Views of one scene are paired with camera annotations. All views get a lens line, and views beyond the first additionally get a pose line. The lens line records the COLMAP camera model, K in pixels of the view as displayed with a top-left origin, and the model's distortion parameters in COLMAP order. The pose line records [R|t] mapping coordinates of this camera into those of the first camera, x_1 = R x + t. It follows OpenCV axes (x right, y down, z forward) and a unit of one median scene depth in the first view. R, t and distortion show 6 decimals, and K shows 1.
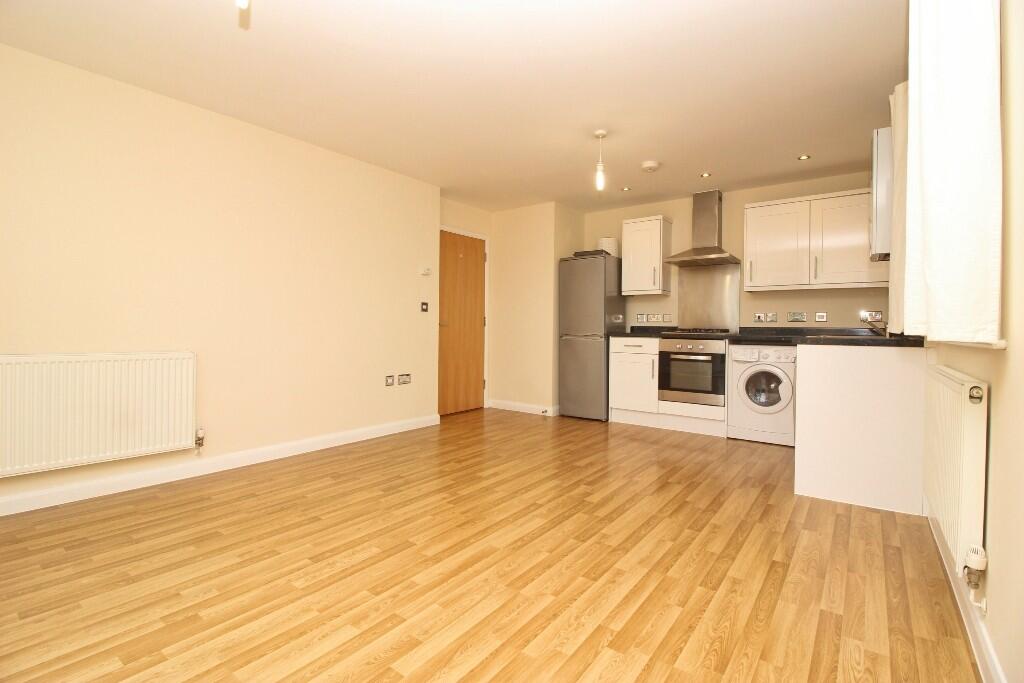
lens RADIAL K [[473.7, 0, 508.5], [0, 473.7, 330.8], [0, 0, 1]] dist [0.001671, -0.014149]
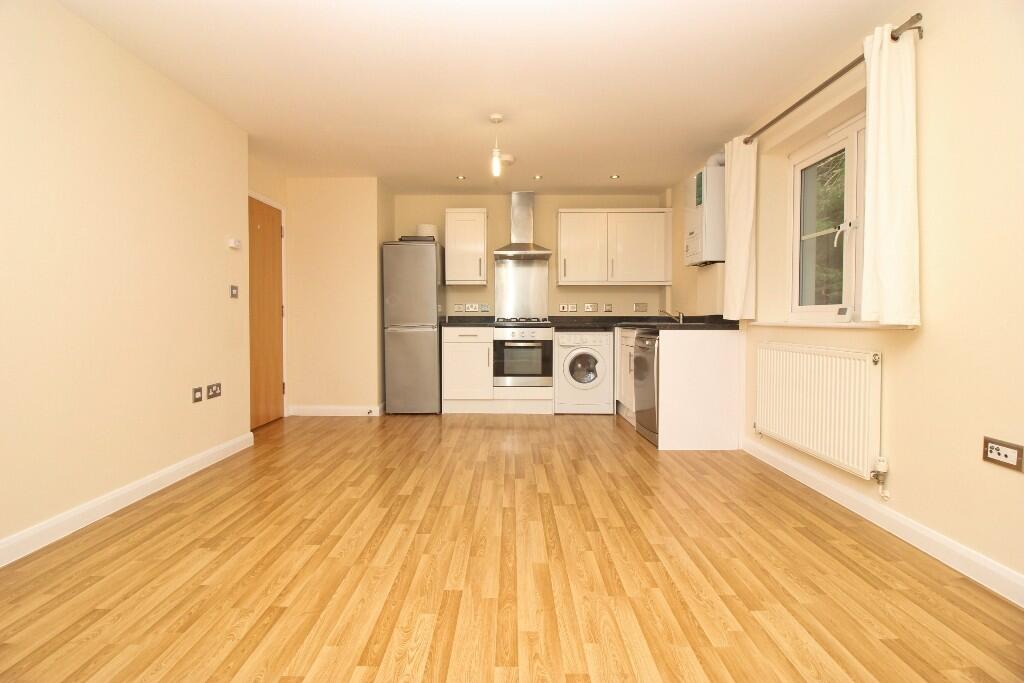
lens RADIAL K [[473.7, 0, 508.5], [0, 473.7, 330.8], [0, 0, 1]] dist [0.001671, -0.014149]
pose [[0.804339, -0.024562, 0.593663, -0.298565], [0.011385, 0.999599, 0.025932, -0.003712], [-0.594061, -0.014099, 0.804296, 0.159697]]
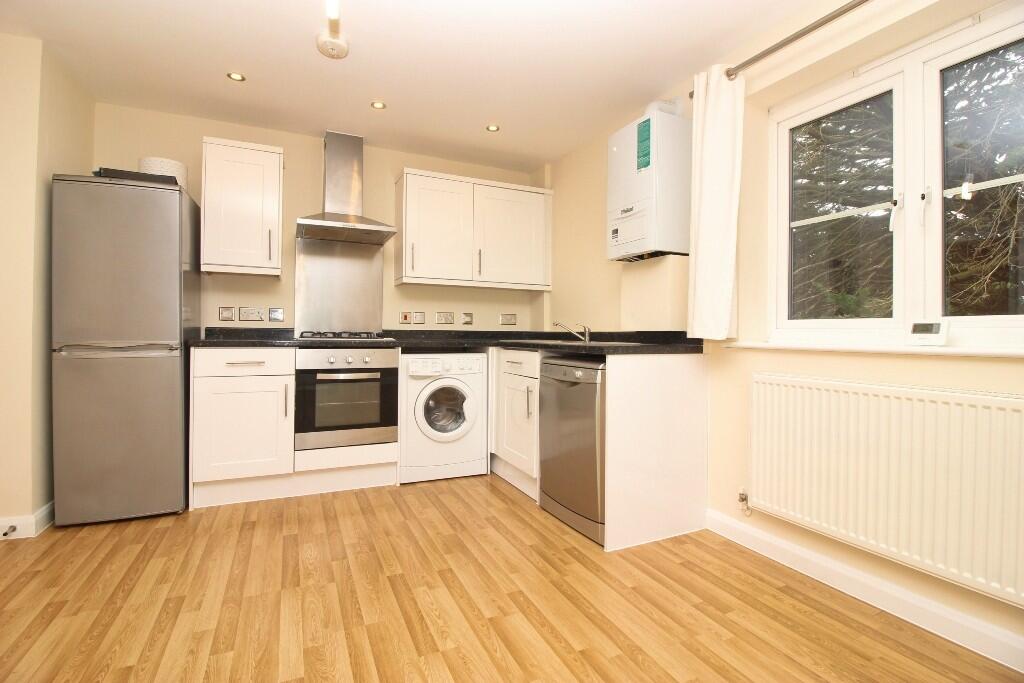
lens RADIAL K [[473.7, 0, 508.5], [0, 473.7, 330.8], [0, 0, 1]] dist [0.001671, -0.014149]
pose [[0.474708, -0.001704, 0.880141, -0.092359], [0.001765, 0.999998, 0.000984, -0.007211], [-0.880141, 0.001087, 0.474711, 0.521582]]
